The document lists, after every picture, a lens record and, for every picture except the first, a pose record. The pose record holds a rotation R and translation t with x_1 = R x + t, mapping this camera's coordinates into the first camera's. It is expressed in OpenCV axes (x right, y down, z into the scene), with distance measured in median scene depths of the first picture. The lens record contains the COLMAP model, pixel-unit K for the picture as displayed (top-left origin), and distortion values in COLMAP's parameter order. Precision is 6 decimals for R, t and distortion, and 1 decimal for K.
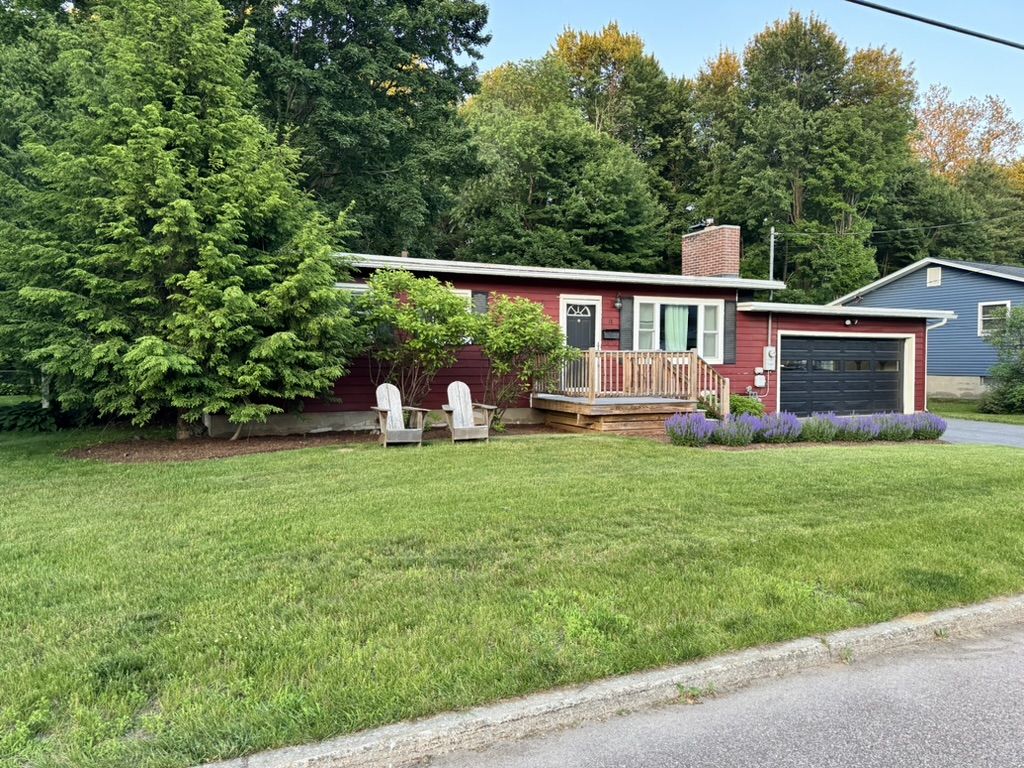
lens RADIAL K [[716.1, 0, 513.9], [0, 716.1, 386.5], [0, 0, 1]] dist [0.111204, -0.169433]
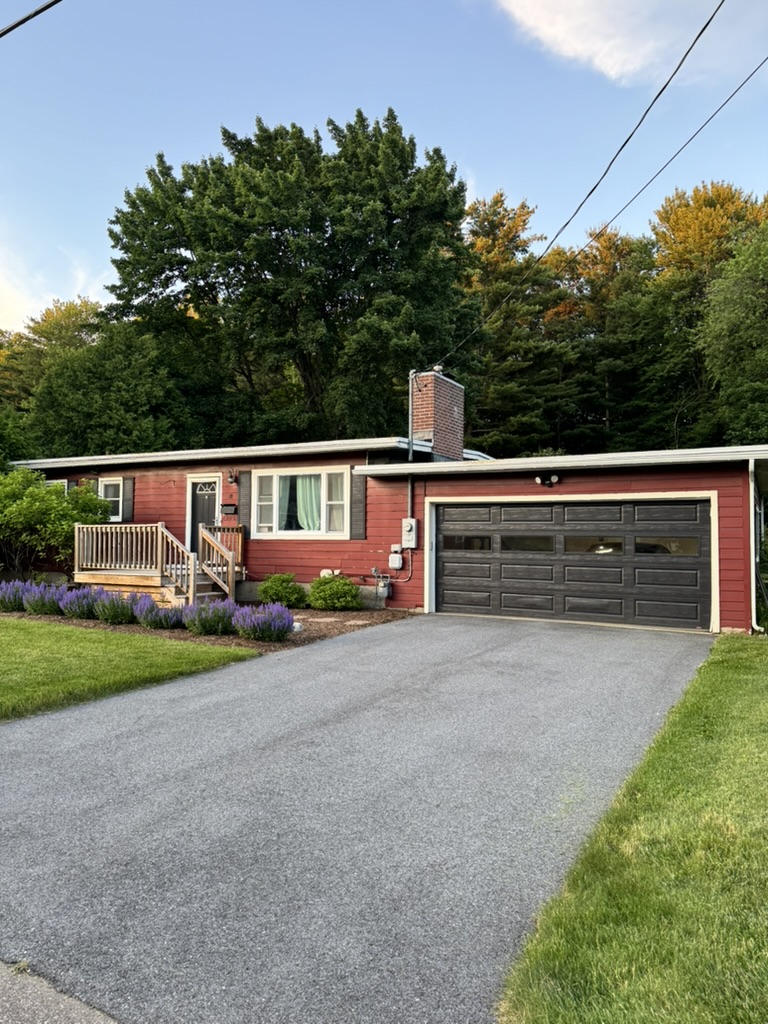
lens RADIAL K [[716.1, 0, 384.0], [0, 716.1, 512.0], [0, 0, 1]] dist [0.111204, -0.169433]
pose [[0.591925, -0.027688, -0.805518, 0.999147], [-0.035110, 0.997575, -0.060089, -0.014135], [0.805228, 0.063850, 0.589517, 0.531302]]
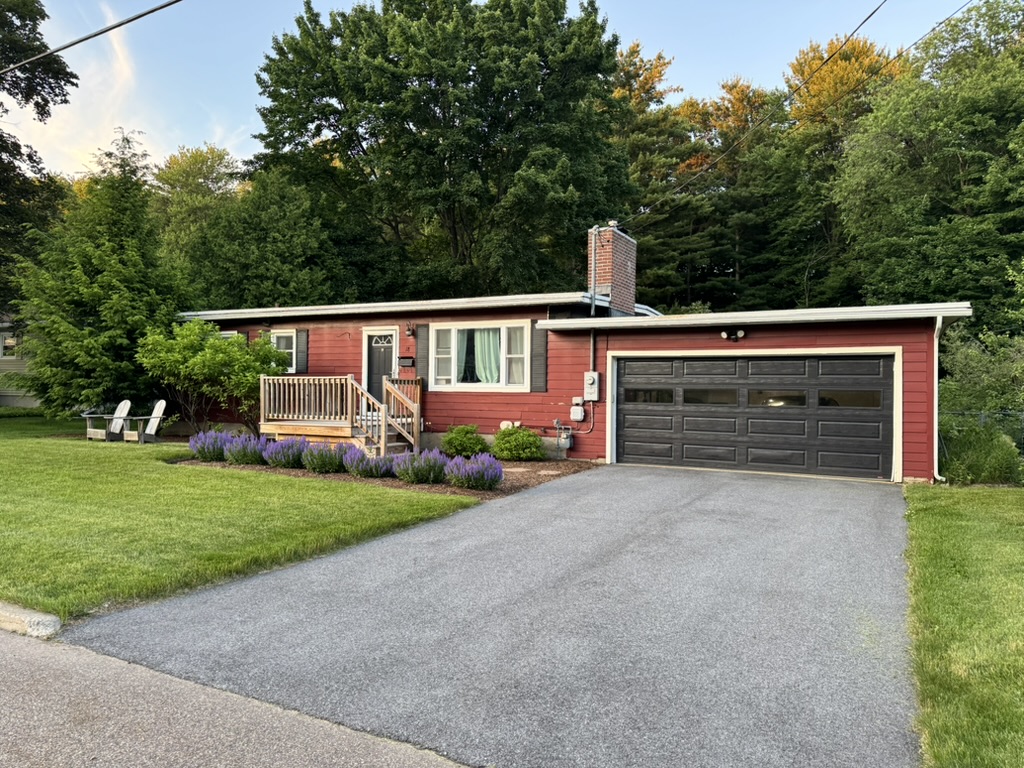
lens RADIAL K [[716.1, 0, 513.9], [0, 716.1, 386.5], [0, 0, 1]] dist [0.111204, -0.169433]
pose [[0.609907, 0.000982, -0.792473, 0.968151], [-0.038069, 0.998881, -0.028062, -0.012657], [0.791558, 0.047284, 0.609262, 0.454724]]
